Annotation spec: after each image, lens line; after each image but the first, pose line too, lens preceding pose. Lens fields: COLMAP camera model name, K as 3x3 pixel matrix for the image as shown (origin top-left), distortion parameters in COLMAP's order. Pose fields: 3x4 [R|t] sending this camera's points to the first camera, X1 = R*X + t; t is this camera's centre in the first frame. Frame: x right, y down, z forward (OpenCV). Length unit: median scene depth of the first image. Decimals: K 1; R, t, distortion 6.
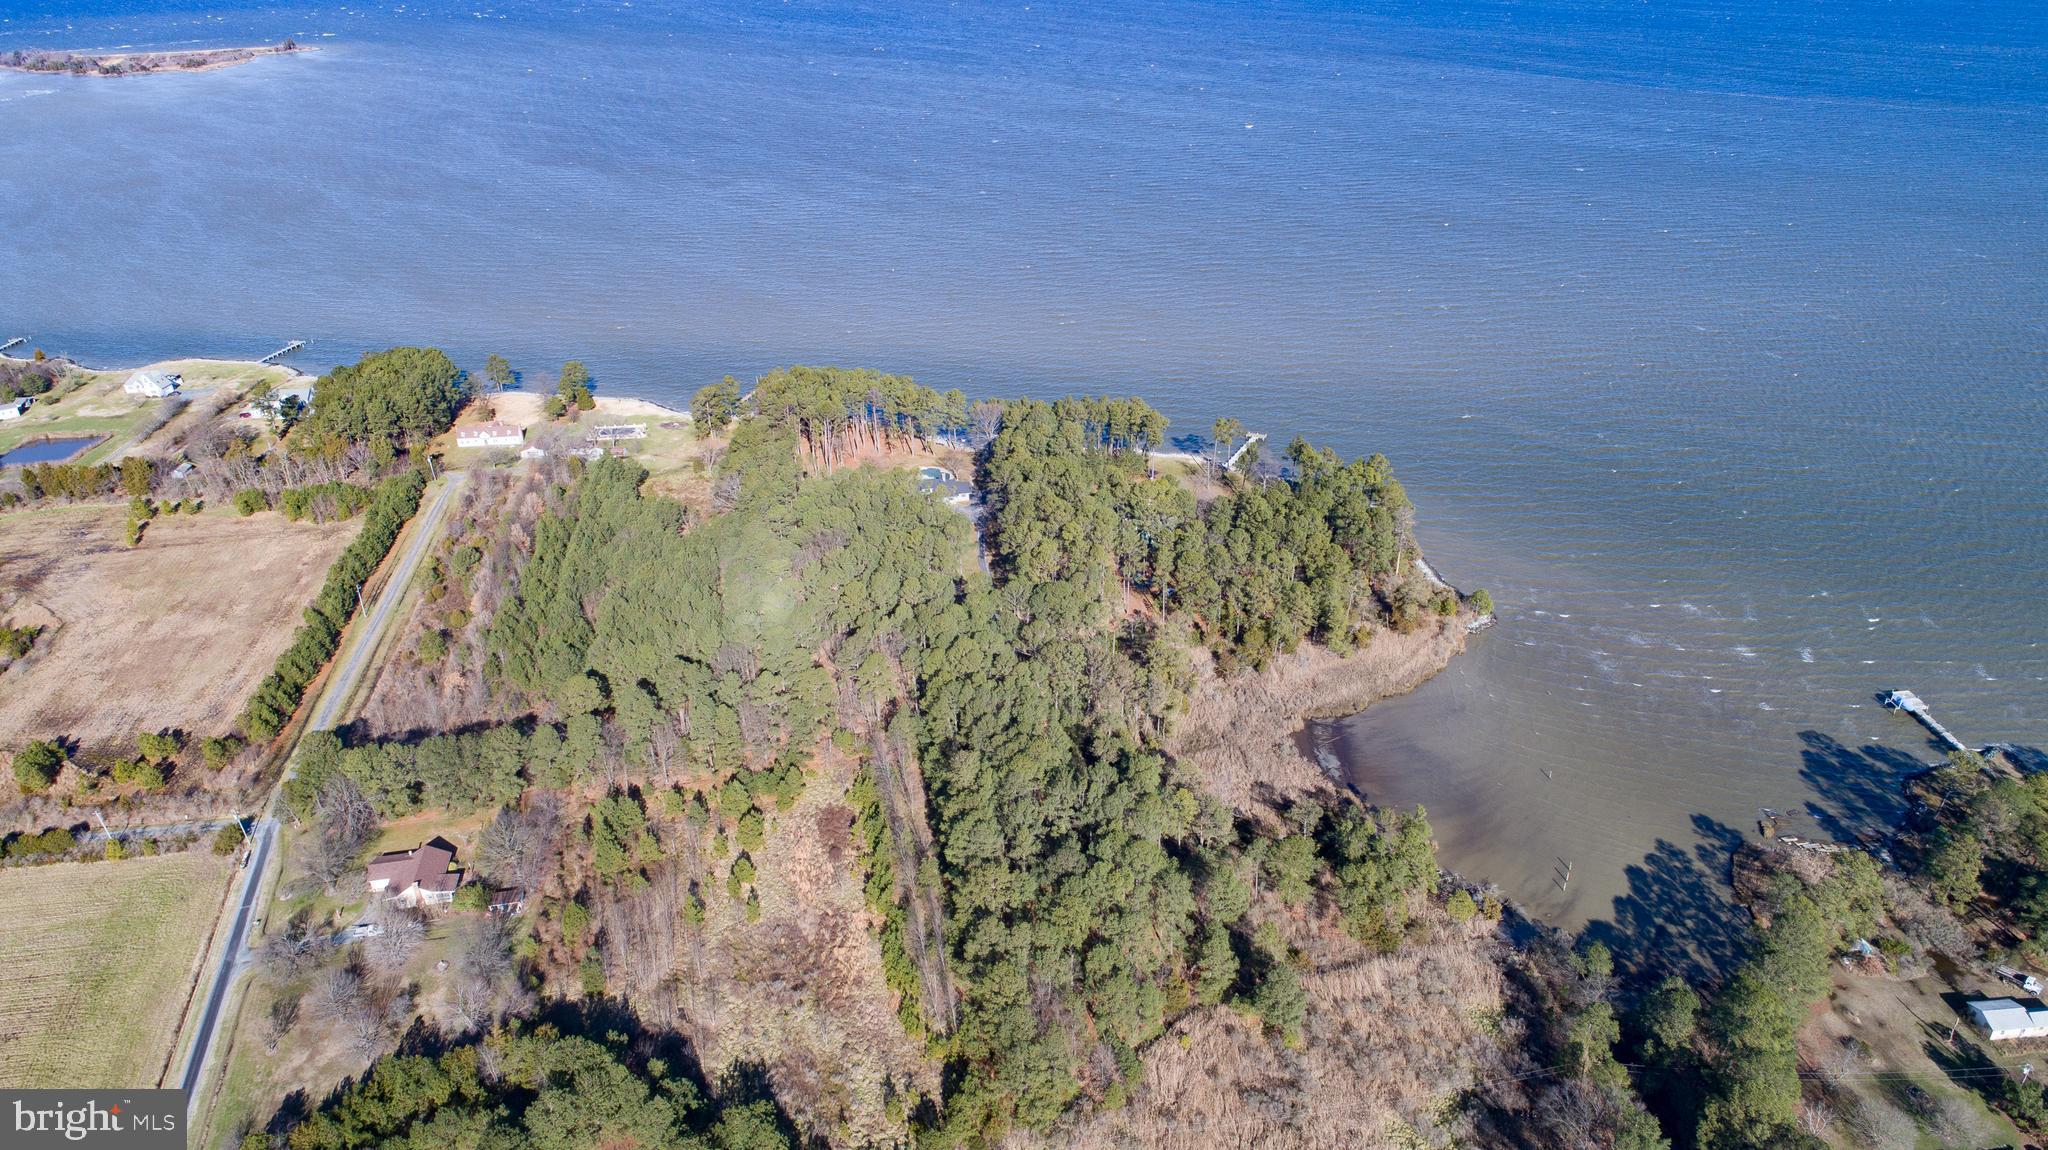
lens RADIAL K [[1436.5, 0, 1024.0], [0, 1436.5, 575.0], [0, 0, 1]] dist [-0.007755, -0.001351]
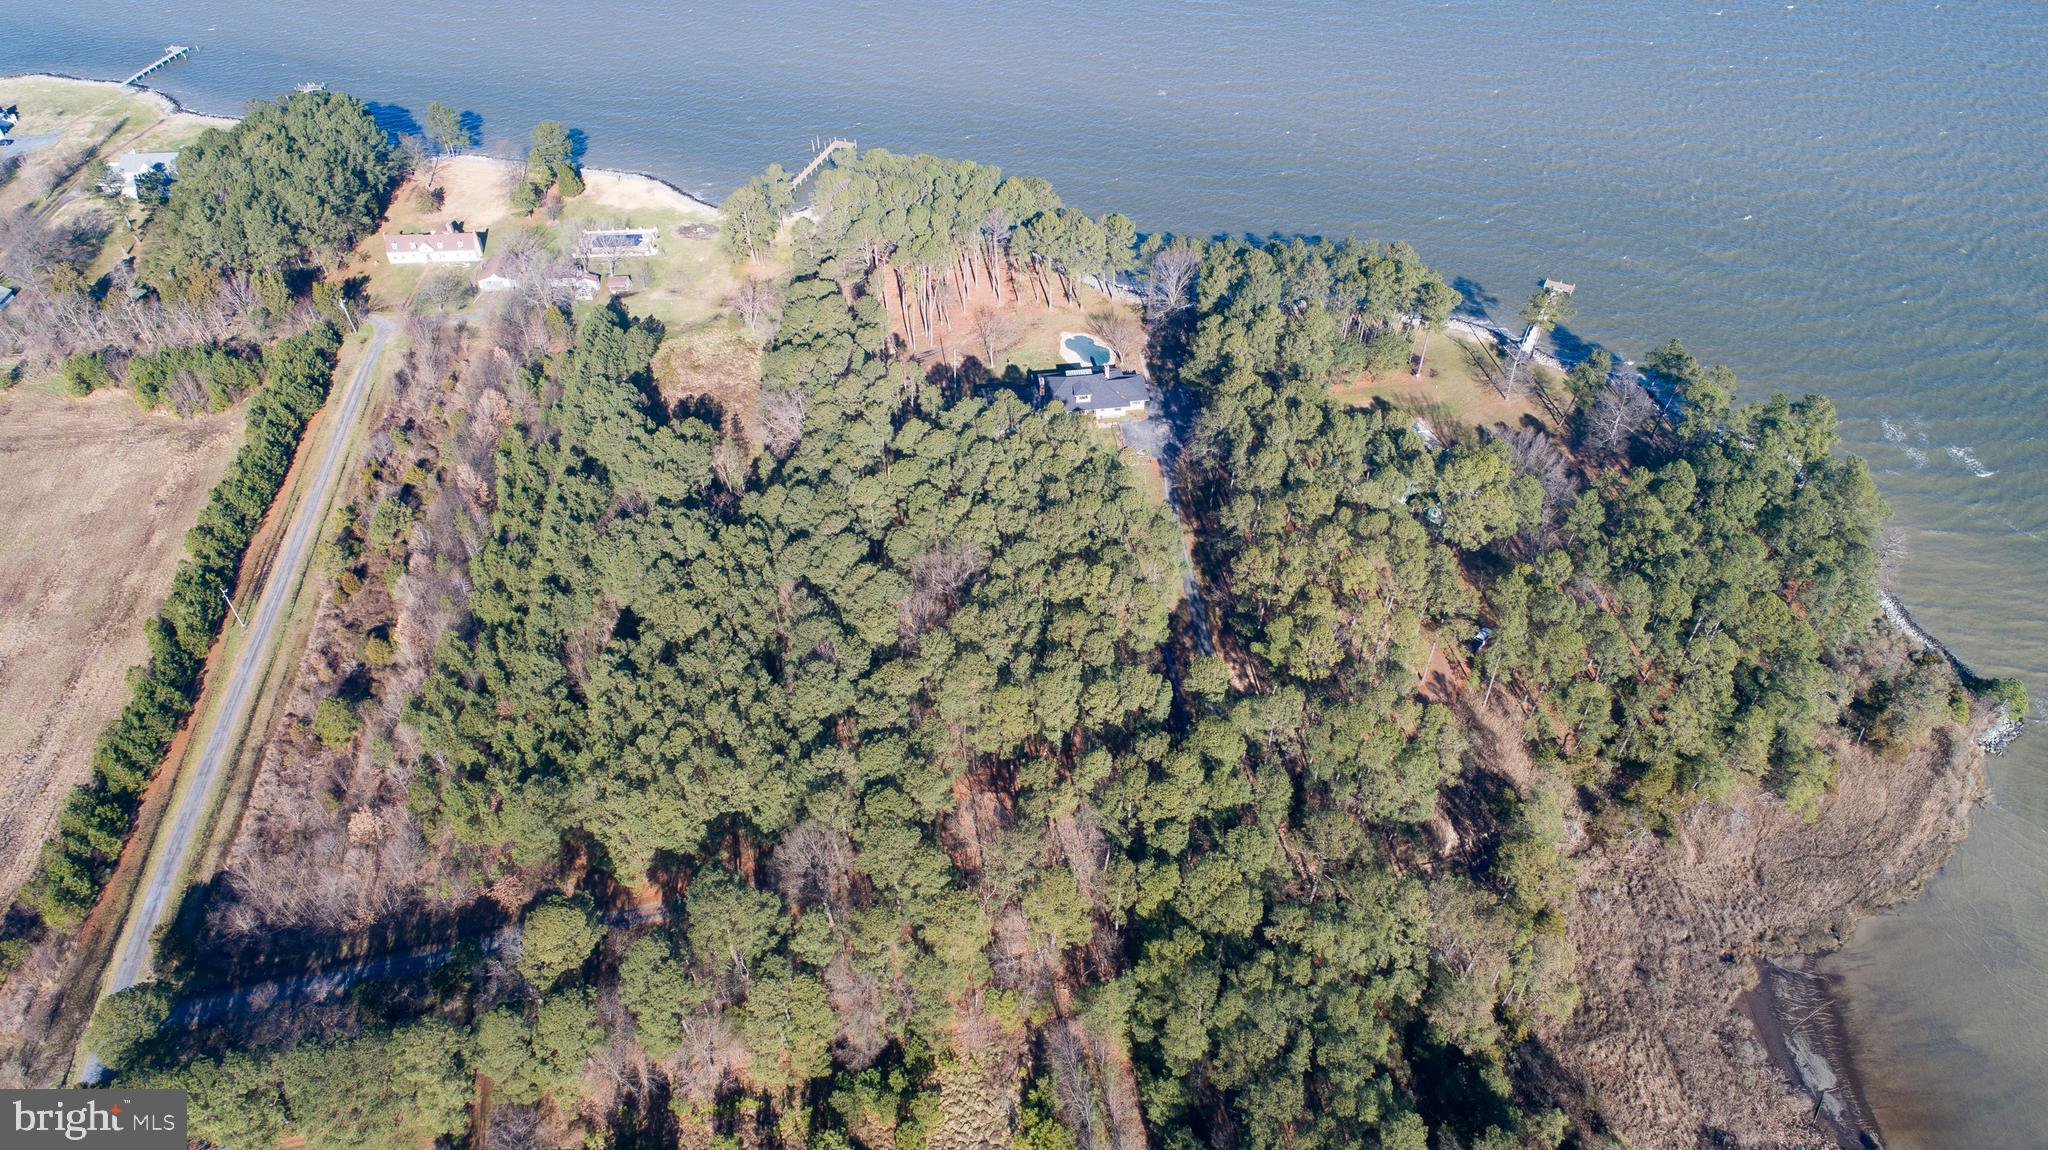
lens RADIAL K [[1366.7, 0, 1024.0], [0, 1366.7, 575.0], [0, 0, 1]] dist [-0.010048, 0.001097]
pose [[0.999510, 0.027065, -0.015730, -0.084141], [-0.021193, 0.954868, 0.296273, -0.169204], [0.023038, -0.295795, 0.954974, 0.381544]]
